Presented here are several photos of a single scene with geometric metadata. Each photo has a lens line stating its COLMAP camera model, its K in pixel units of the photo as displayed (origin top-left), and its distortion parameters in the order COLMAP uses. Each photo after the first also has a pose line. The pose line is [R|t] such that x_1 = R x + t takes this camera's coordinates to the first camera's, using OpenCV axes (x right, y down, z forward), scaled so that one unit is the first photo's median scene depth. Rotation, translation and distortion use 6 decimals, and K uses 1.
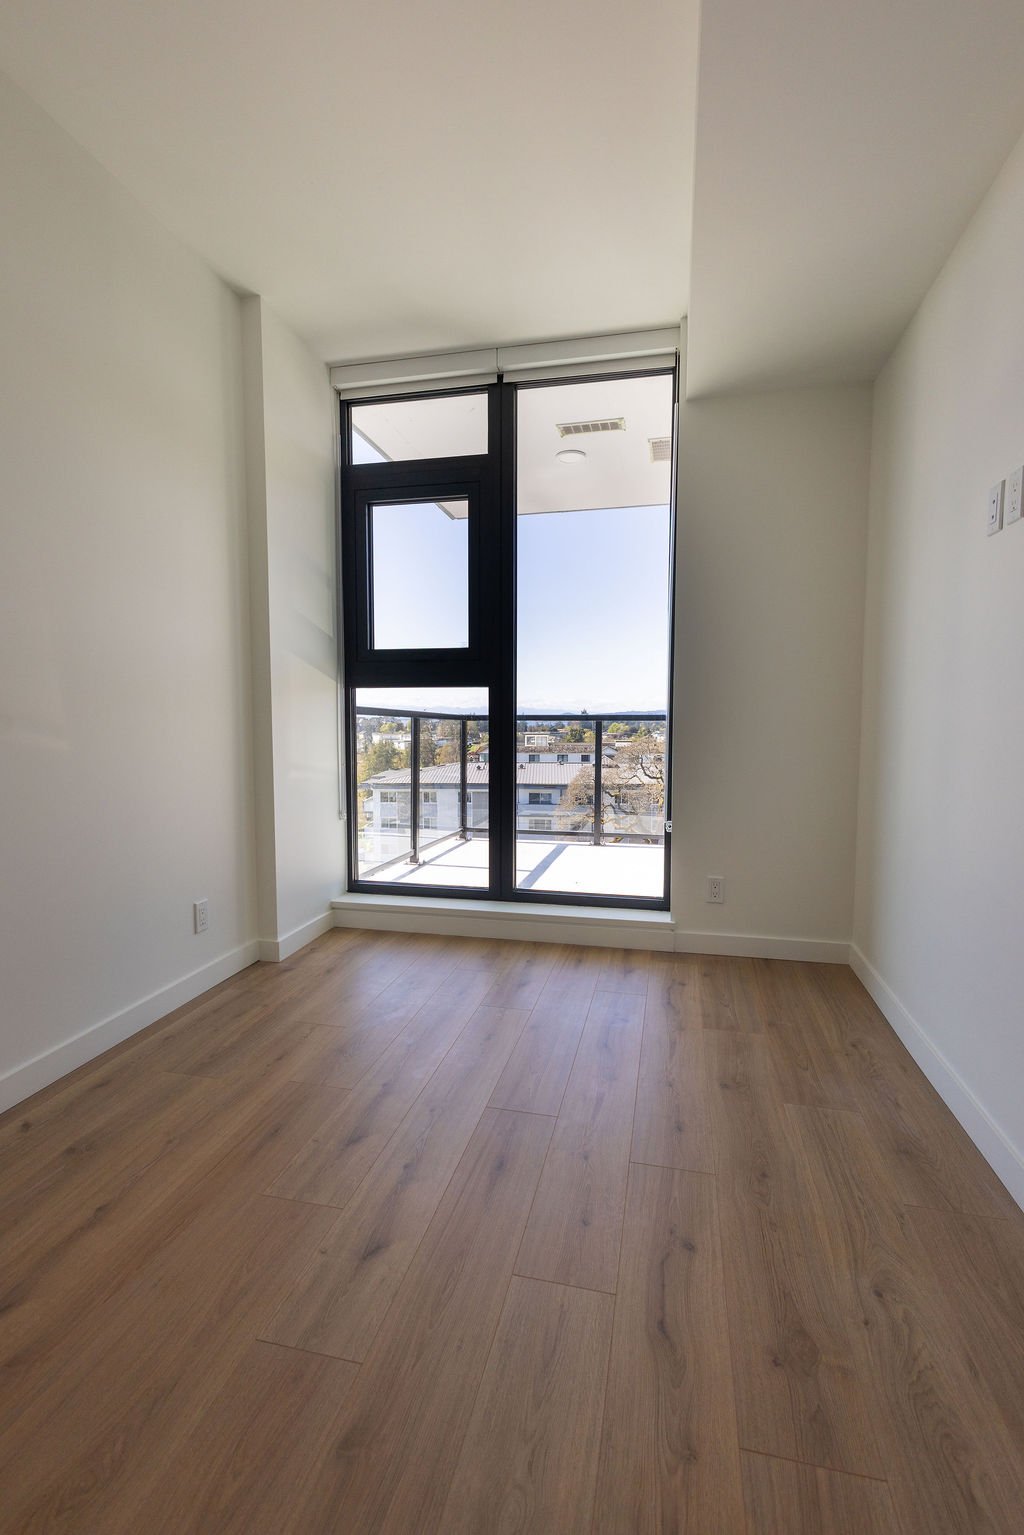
lens RADIAL K [[701.6, 0, 511.6], [0, 701.6, 766.5], [0, 0, 1]] dist [0.008940, -0.001487]
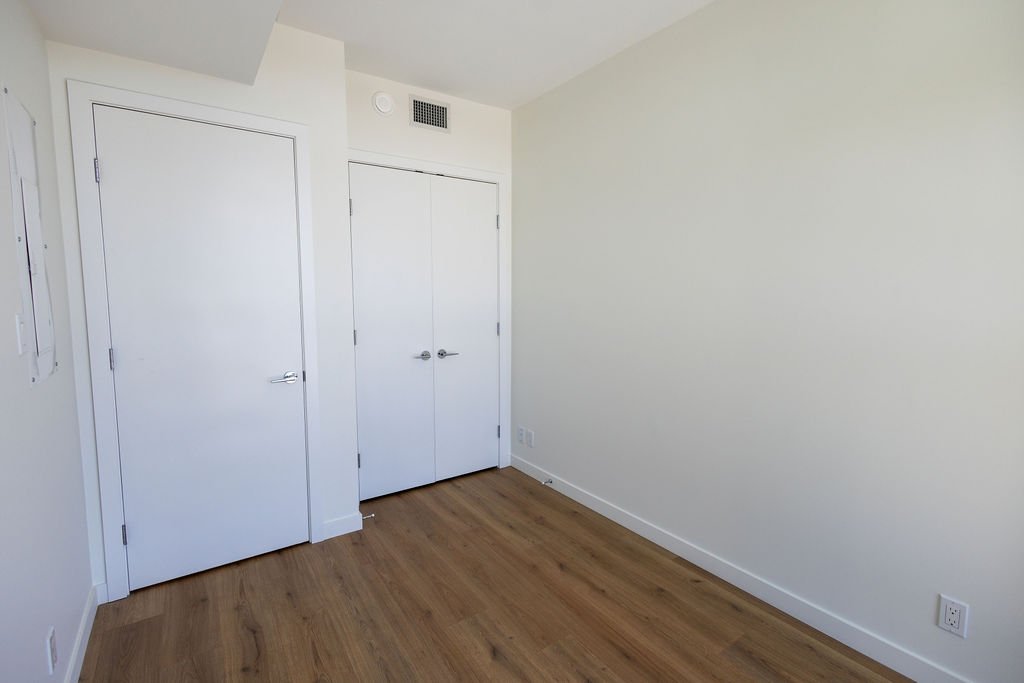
lens RADIAL K [[468.1, 0, 510.6], [0, 468.1, 340.5], [0, 0, 1]] dist [0.008940, -0.001487]
pose [[-0.665072, 0.063111, -0.744108, 0.552980], [-0.068861, 0.986995, 0.145258, -0.280973], [0.743598, 0.147847, -0.652076, 1.424429]]
